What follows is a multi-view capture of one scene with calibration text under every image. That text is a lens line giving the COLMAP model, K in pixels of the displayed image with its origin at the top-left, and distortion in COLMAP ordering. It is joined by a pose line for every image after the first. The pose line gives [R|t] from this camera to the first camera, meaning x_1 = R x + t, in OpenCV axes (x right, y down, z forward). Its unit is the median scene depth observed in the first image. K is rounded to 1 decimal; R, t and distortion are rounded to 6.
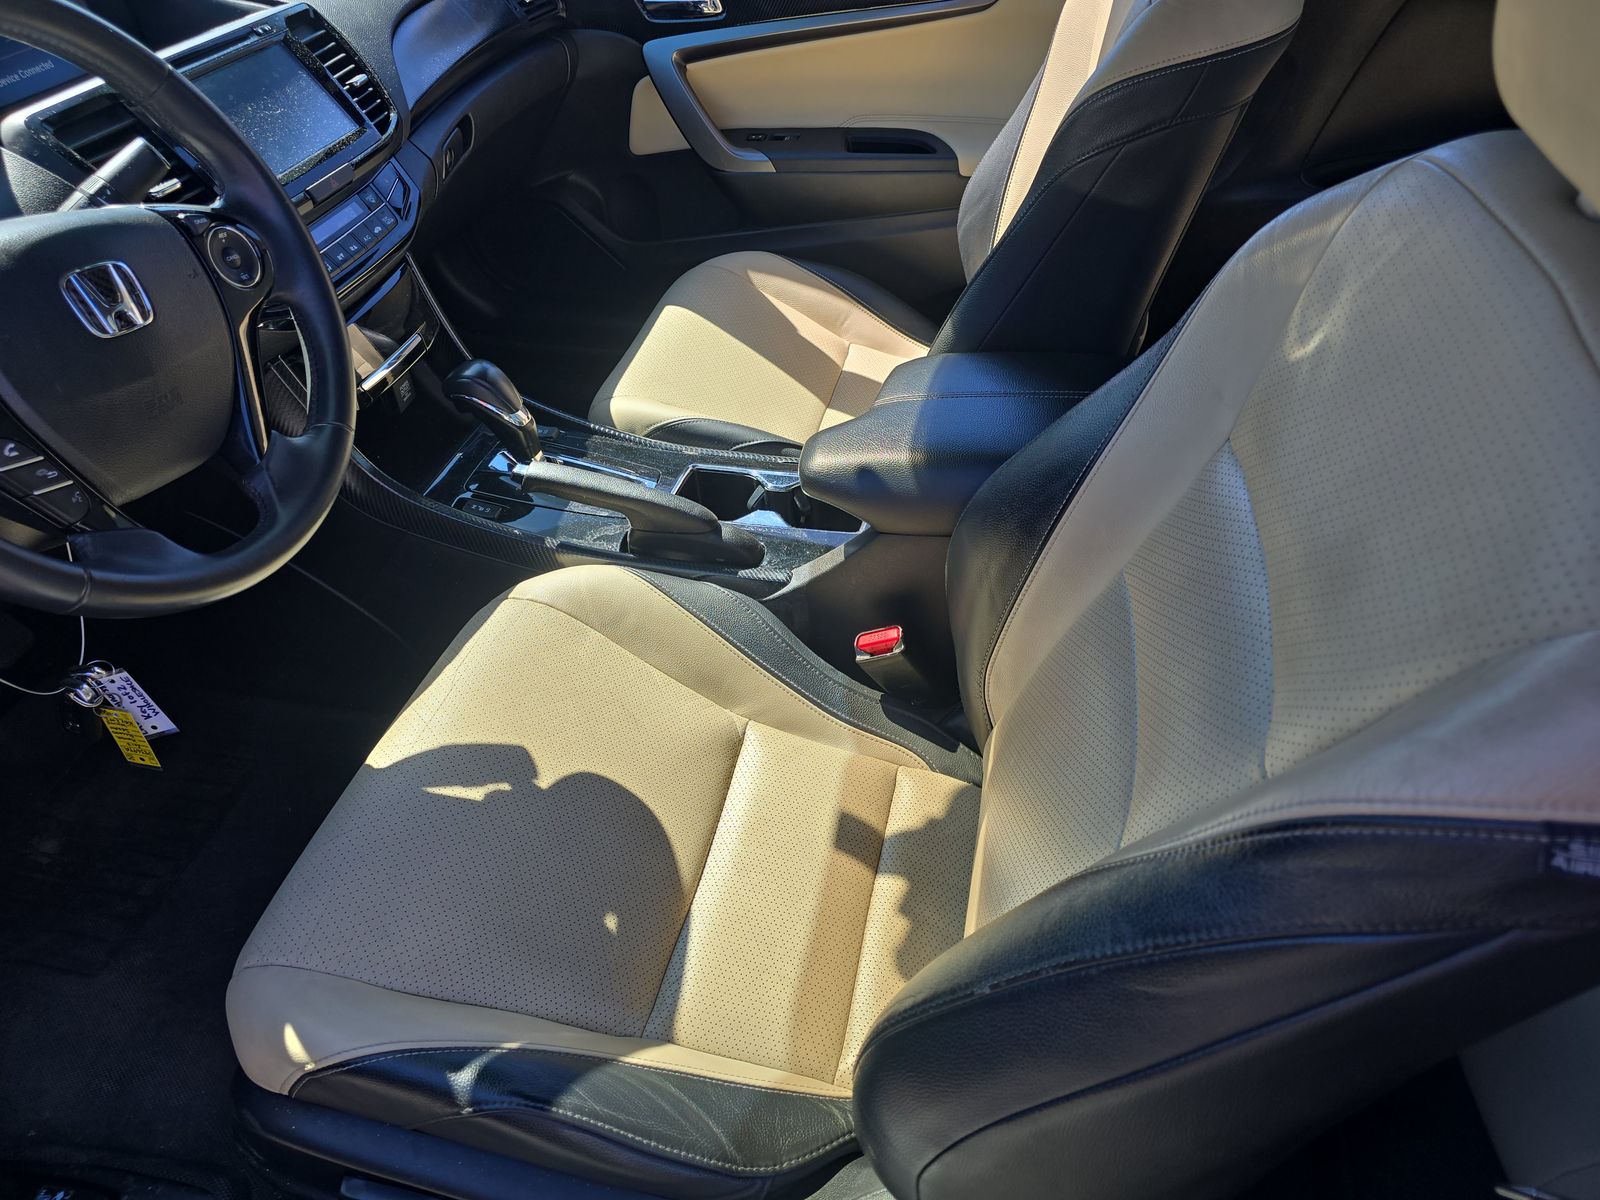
lens RADIAL K [[1141.2, 0, 800.0], [0, 1141.2, 600.0], [0, 0, 1]] dist [0.047344, -0.049853]
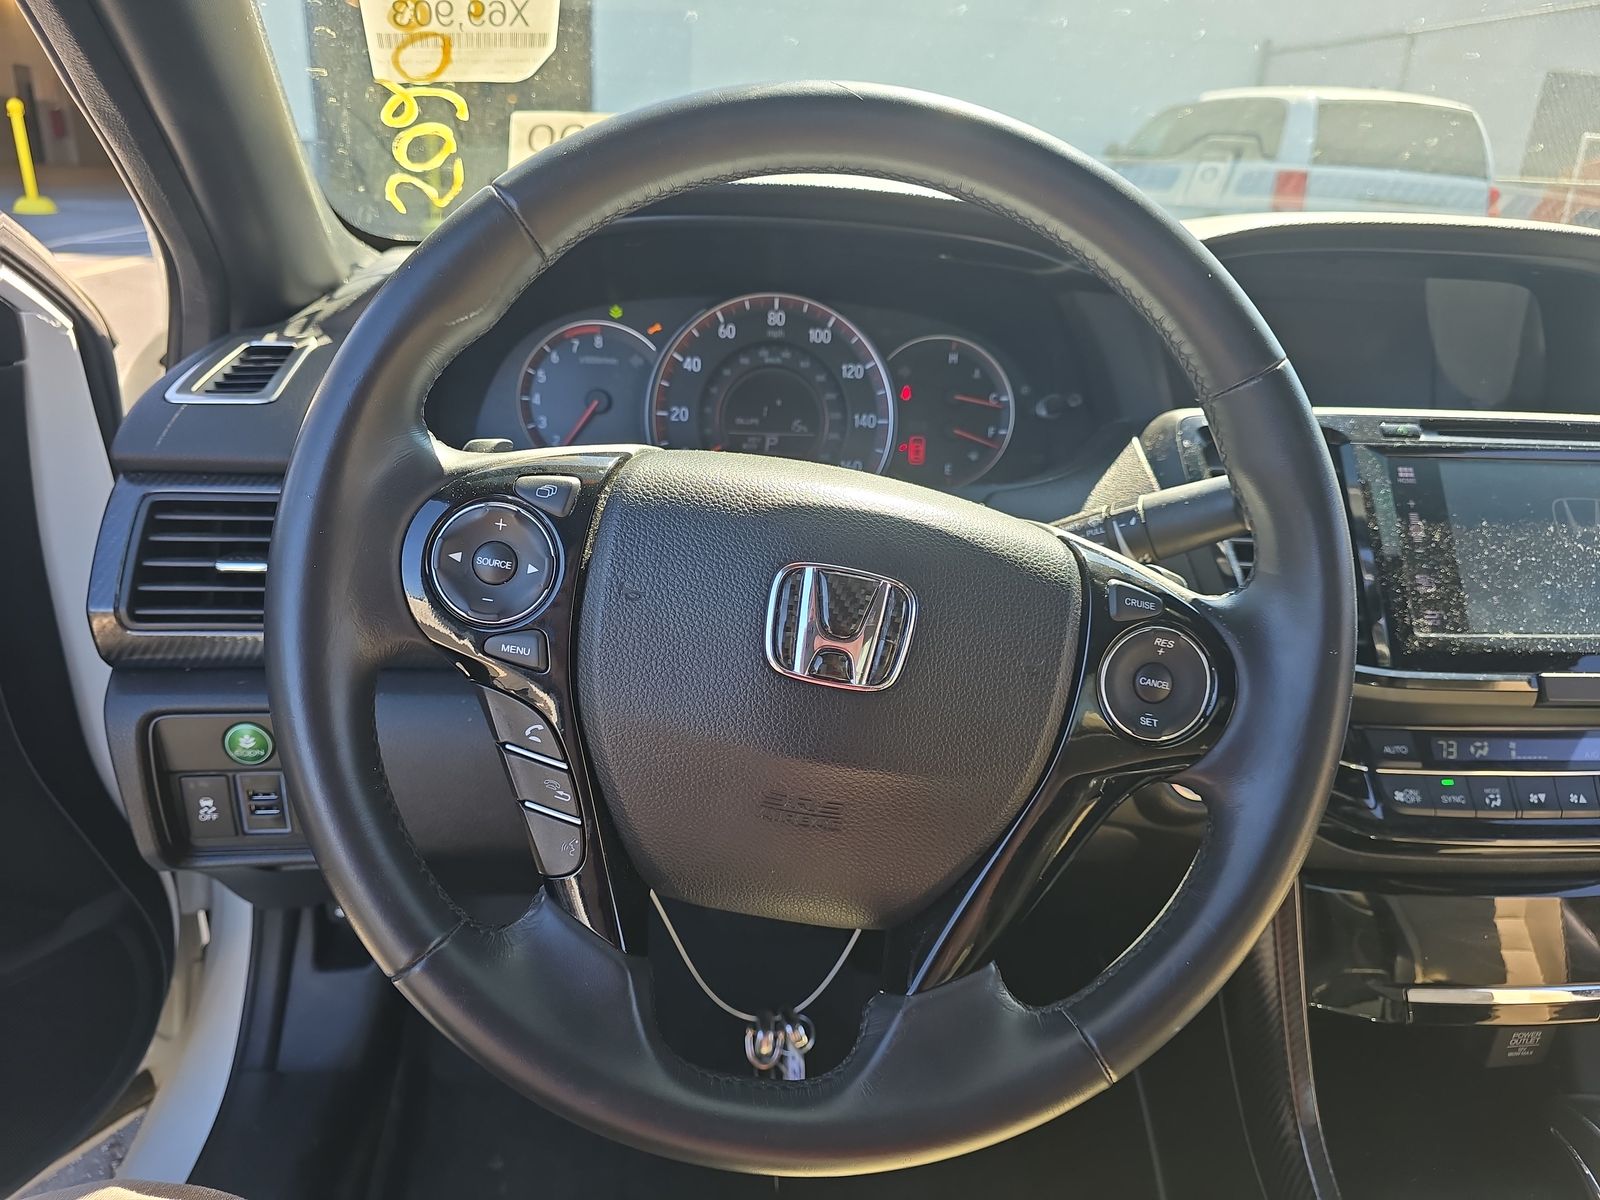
lens RADIAL K [[1136.1, 0, 803.7], [0, 1136.1, 617.7], [0, 0, 1]] dist [0.075621, -0.105494]
pose [[0.309428, 0.395295, -0.864868, -0.068369], [-0.646107, 0.754717, 0.113789, -0.205715], [0.697710, 0.523588, 0.488933, 0.454818]]
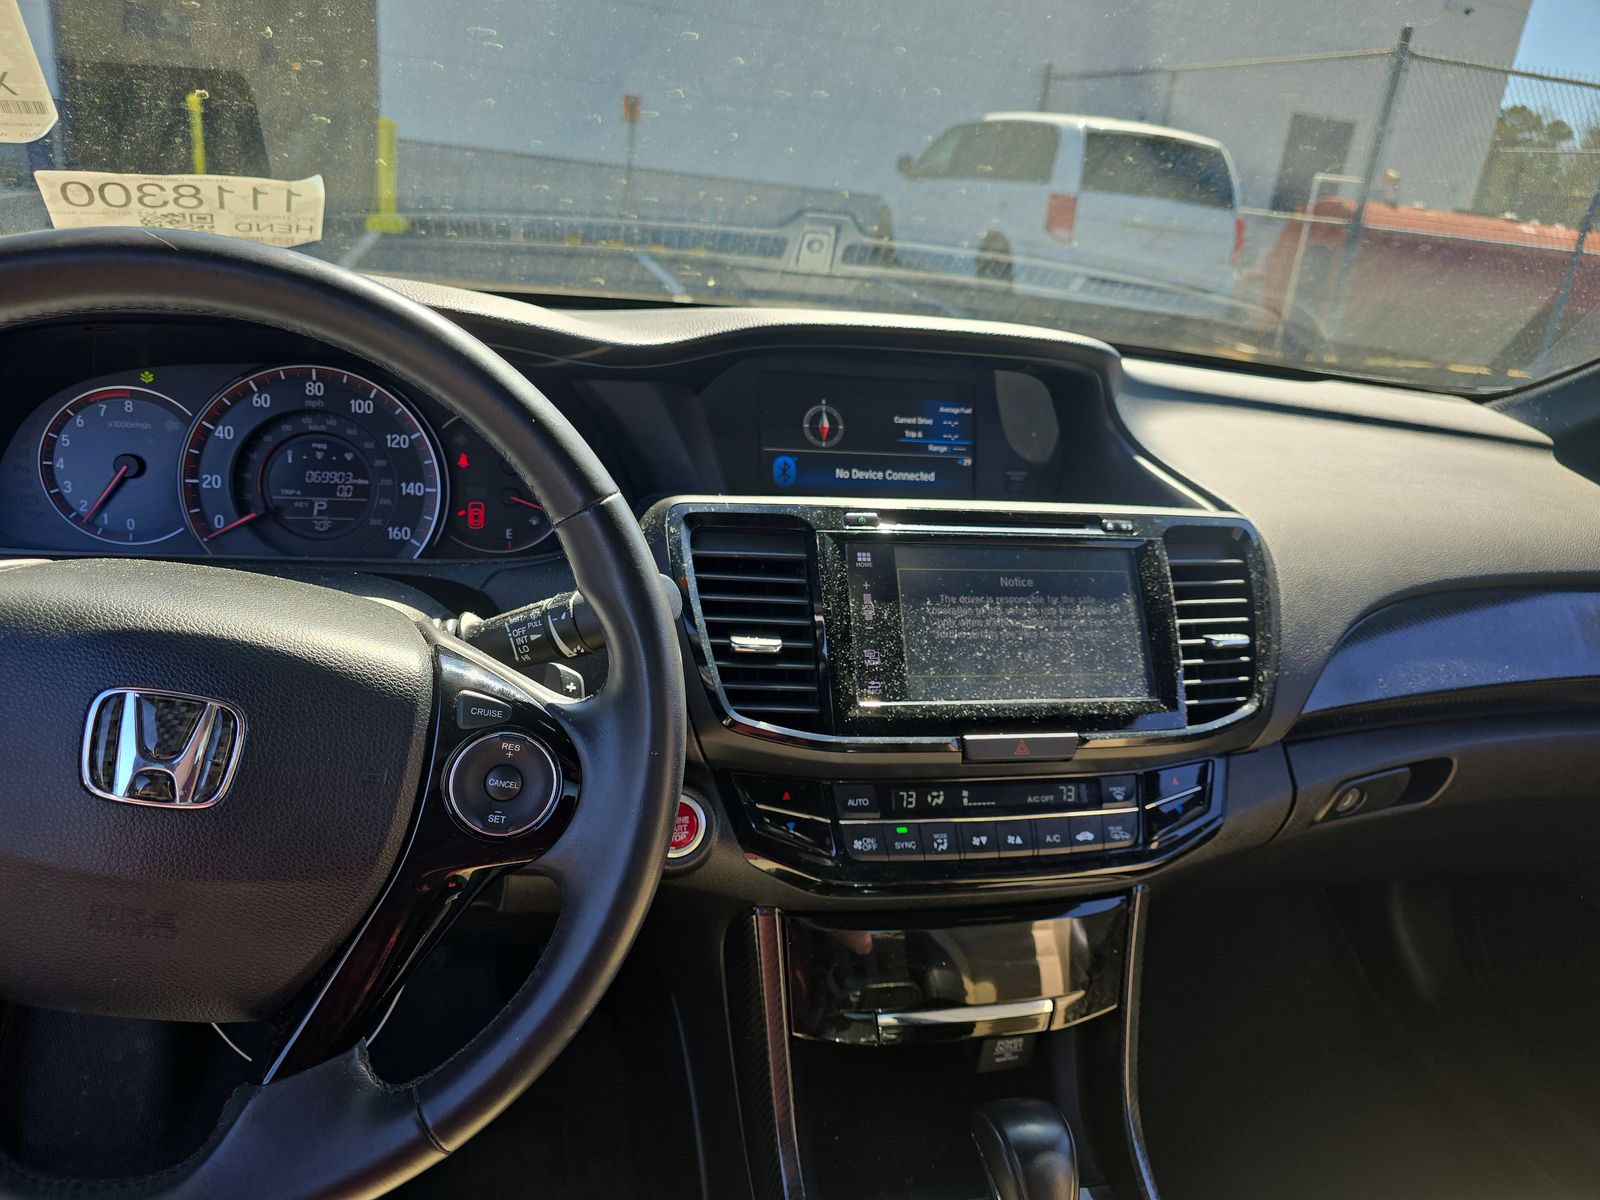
lens RADIAL K [[1145.2, 0, 838.5], [0, 1145.2, 606.9], [0, 0, 1]] dist [0.016550, -0.006615]
pose [[0.453228, 0.394077, -0.799555, 0.016034], [-0.651073, 0.758998, 0.005027, -0.356351], [0.608842, 0.518291, 0.600572, 0.523826]]
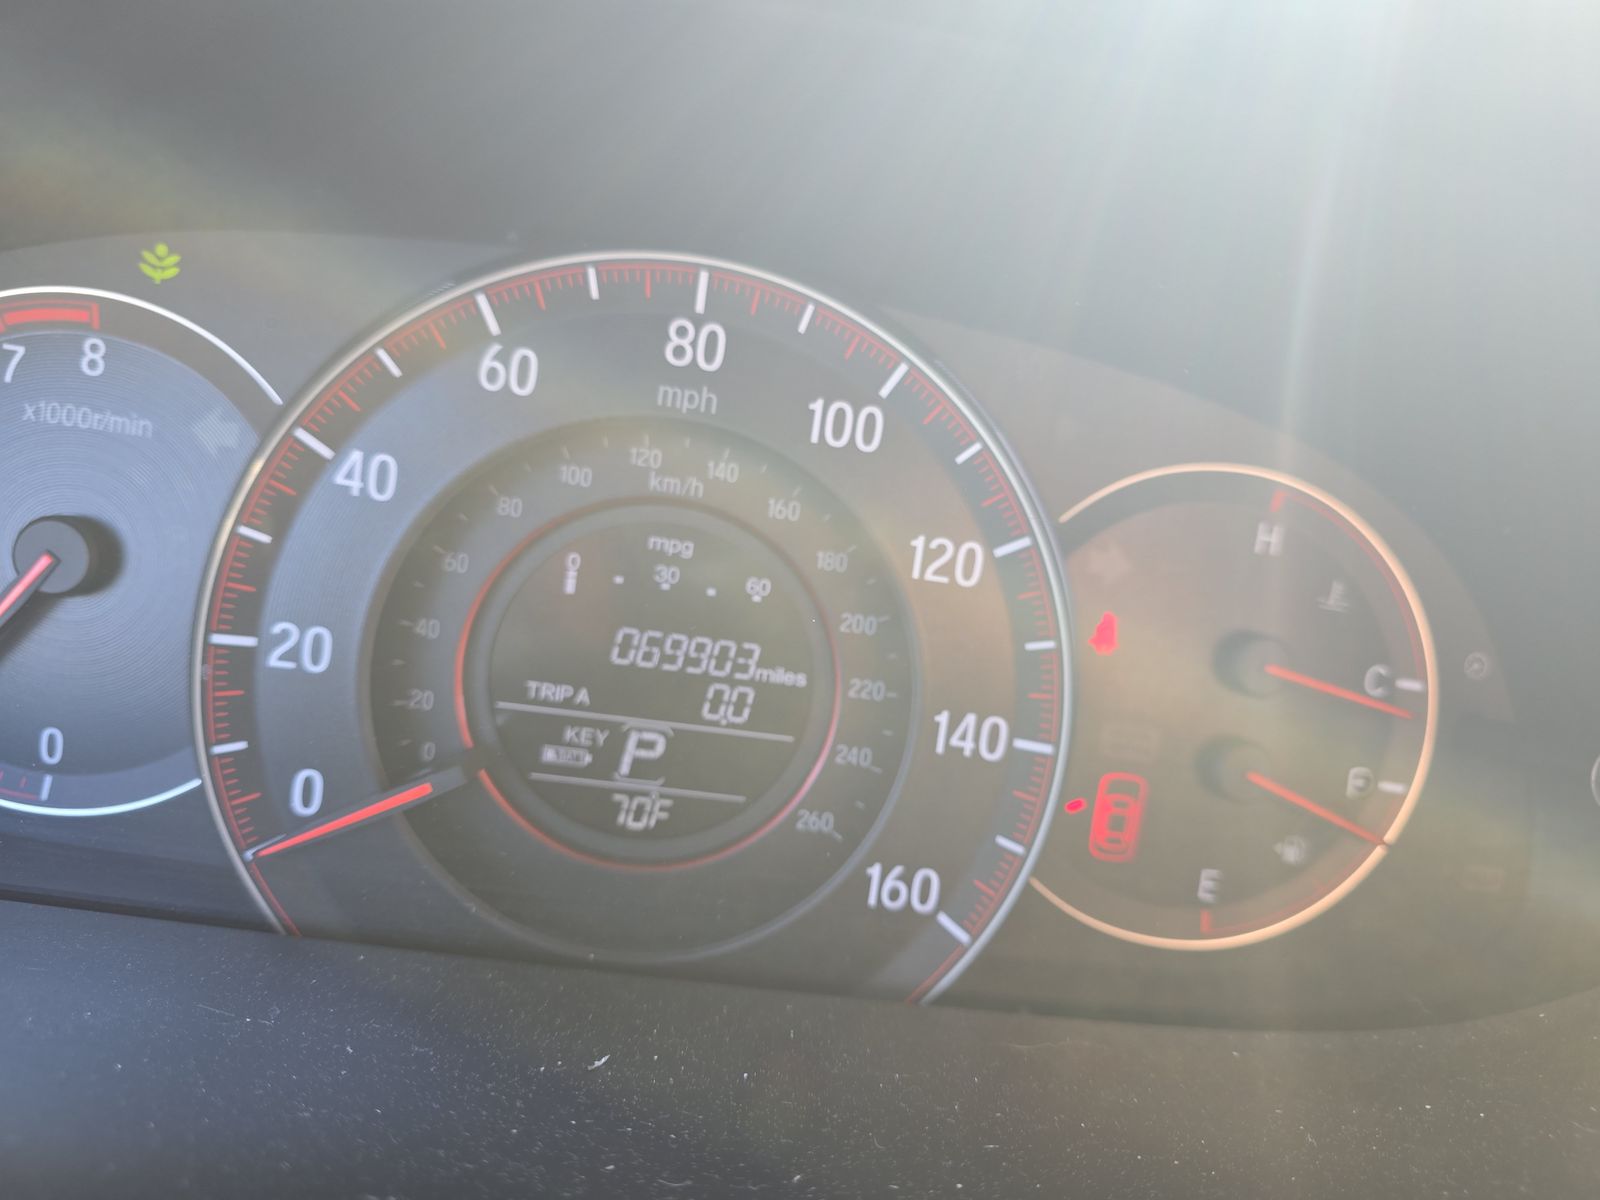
lens RADIAL K [[1097.2, 0, 800.0], [0, 1097.2, 600.0], [0, 0, 1]] dist [0.003792, -0.043038]
pose [[0.256394, 0.407642, -0.876407, -0.535935], [-0.730496, 0.675485, 0.100479, -0.252917], [0.632959, 0.614450, 0.470971, 0.627983]]
